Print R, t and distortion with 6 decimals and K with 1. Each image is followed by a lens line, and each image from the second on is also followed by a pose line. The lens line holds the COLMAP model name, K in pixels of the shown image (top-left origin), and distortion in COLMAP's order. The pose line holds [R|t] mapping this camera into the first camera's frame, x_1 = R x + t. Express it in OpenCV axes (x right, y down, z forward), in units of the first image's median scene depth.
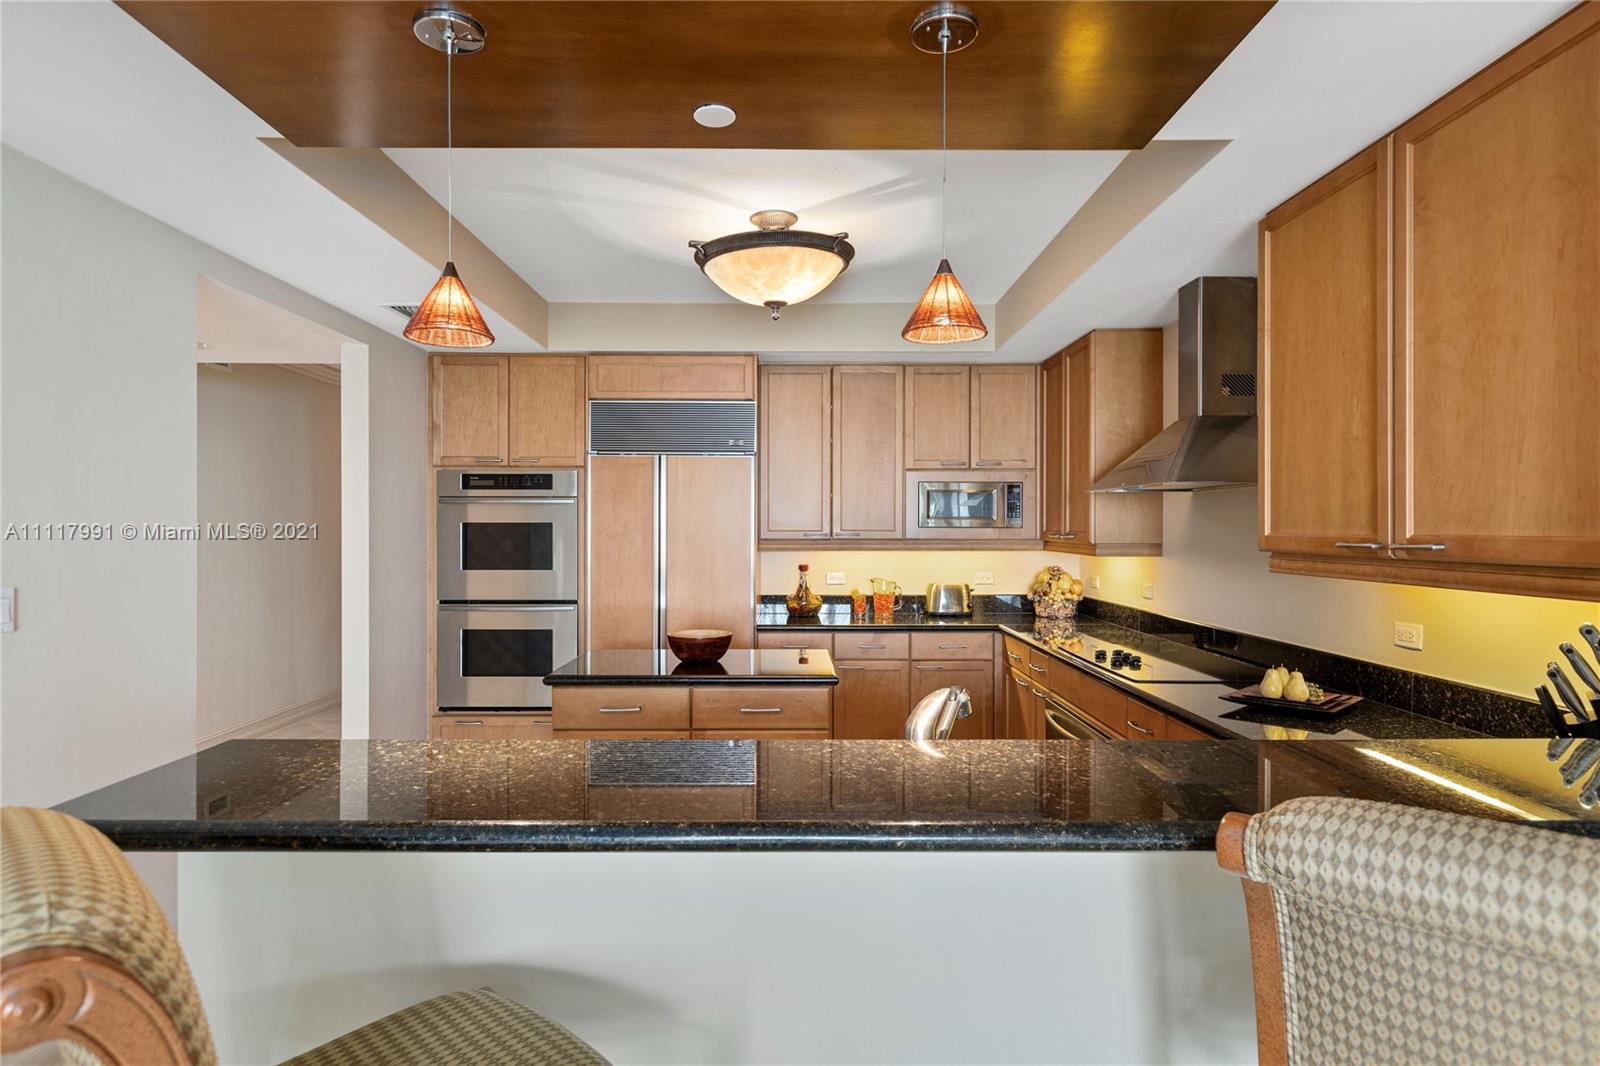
lens RADIAL K [[876.4, 0, 797.1], [0, 876.4, 527.3], [0, 0, 1]] dist [0.000179, -0.000162]
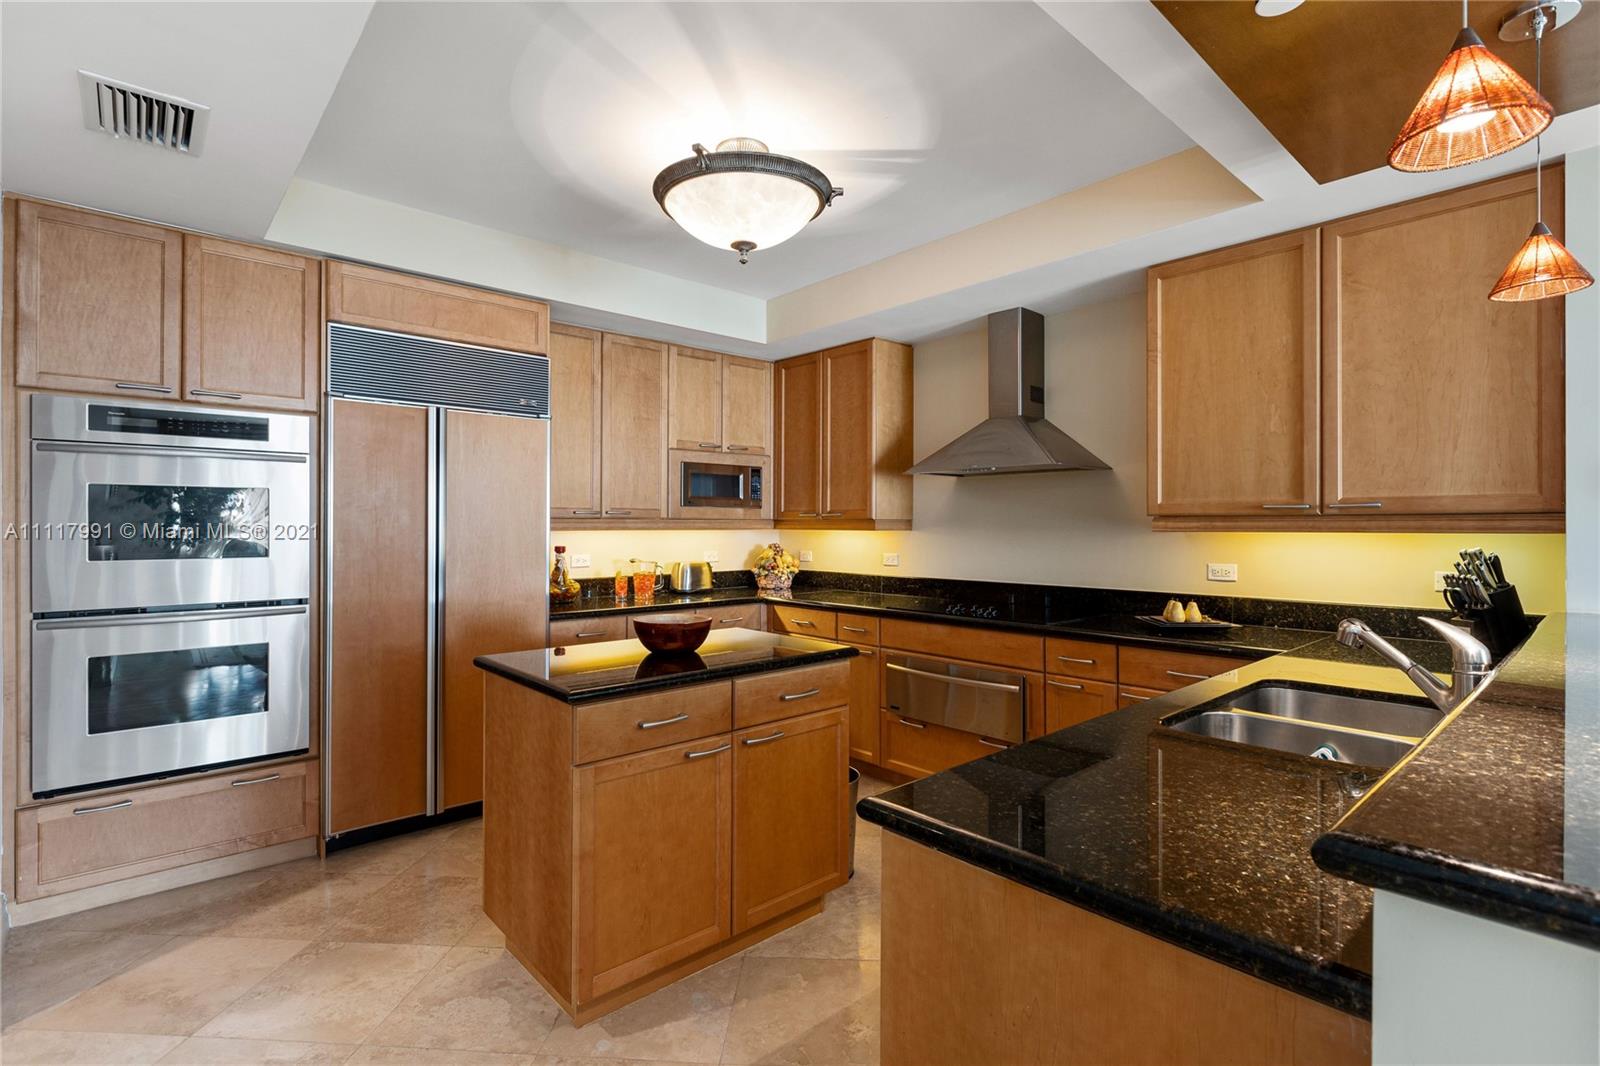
lens RADIAL K [[752.5, 0, 796.7], [0, 752.5, 521.1], [0, 0, 1]] dist [-0.002565, 0.000276]
pose [[0.750184, 0.004776, 0.661212, -0.361084], [-0.000270, 0.999976, -0.006916, 0.024426], [-0.661229, 0.005010, 0.750167, 0.279994]]
